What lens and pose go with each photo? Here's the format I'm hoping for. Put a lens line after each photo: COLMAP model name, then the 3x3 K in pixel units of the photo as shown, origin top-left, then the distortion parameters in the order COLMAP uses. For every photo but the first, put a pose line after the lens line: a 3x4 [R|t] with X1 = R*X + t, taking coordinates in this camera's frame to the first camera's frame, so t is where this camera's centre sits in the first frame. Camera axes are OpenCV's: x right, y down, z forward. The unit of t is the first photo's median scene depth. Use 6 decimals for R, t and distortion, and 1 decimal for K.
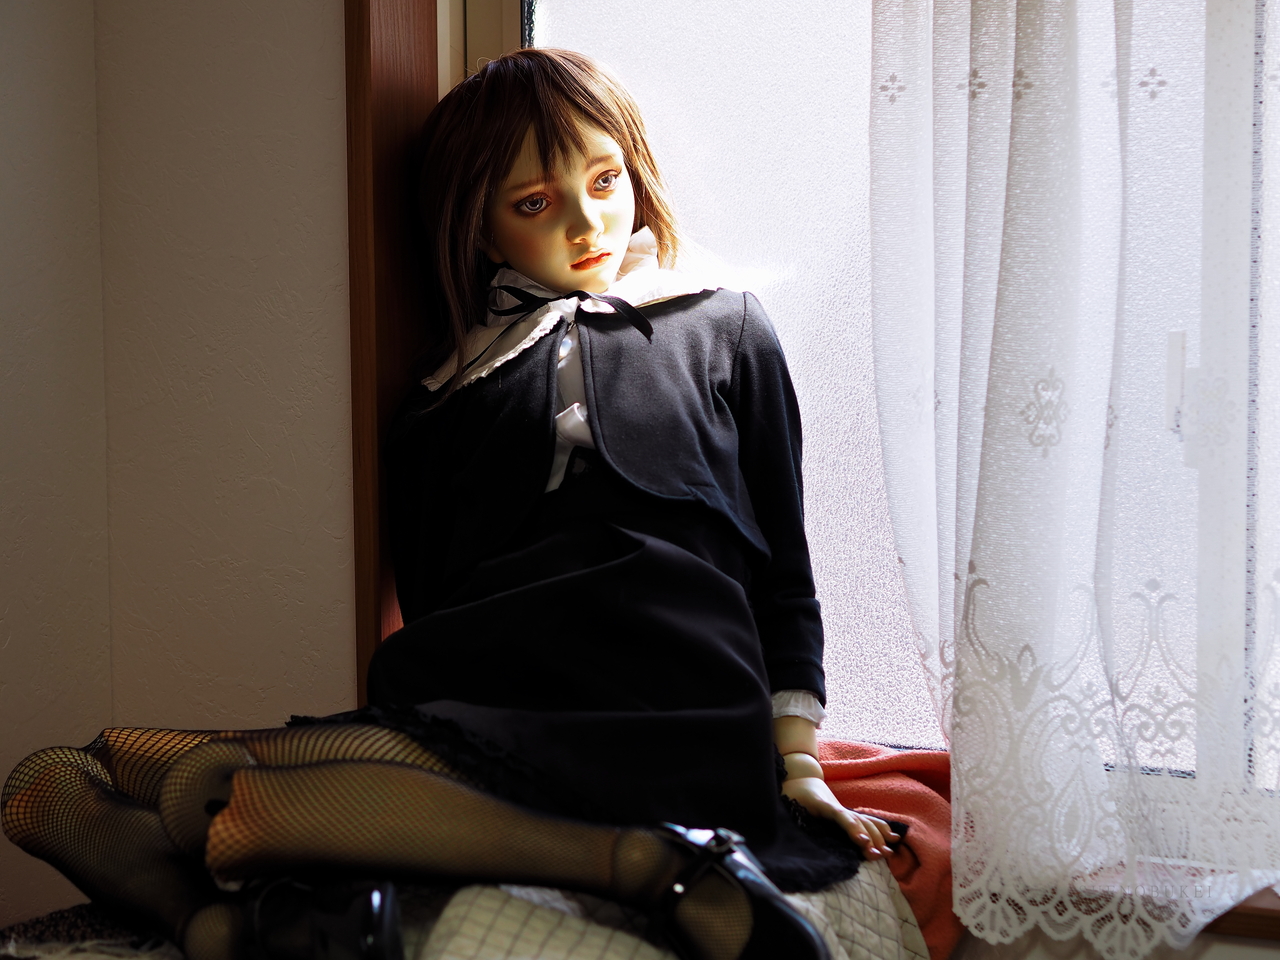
lens RADIAL K [[3683.5, 0, 634.9], [0, 3683.5, 467.8], [0, 0, 1]] dist [0.321361, 0.000000]
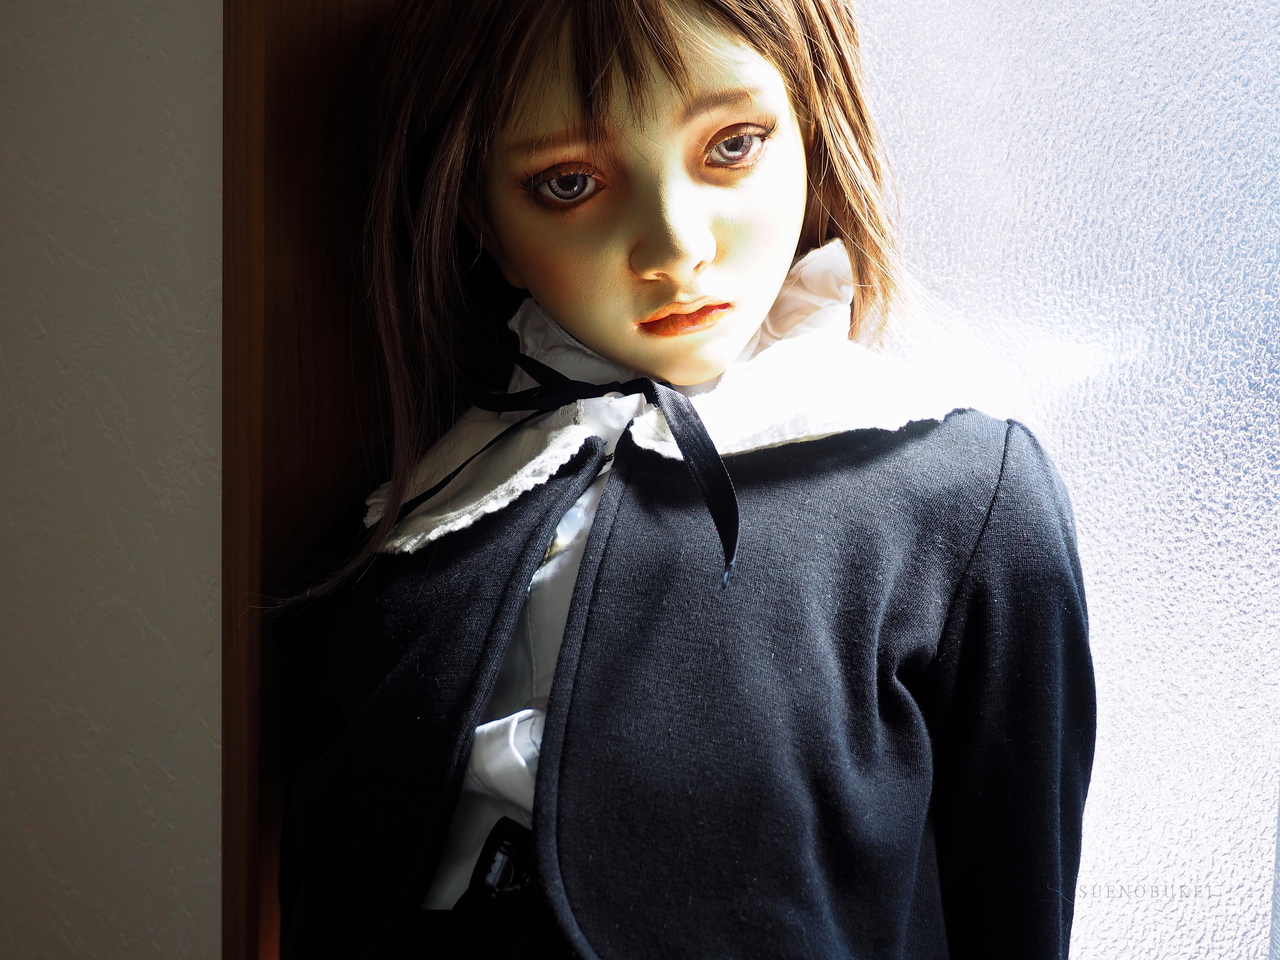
lens RADIAL K [[1855.3, 0, 639.7], [0, 1855.3, 491.4], [0, 0, 1]] dist [-0.007755, 0.000000]
pose [[0.965756, 0.140921, -0.217846, 0.036992], [-0.100906, 0.977541, 0.185018, -0.078160], [0.239026, -0.156700, 0.958286, 0.779992]]
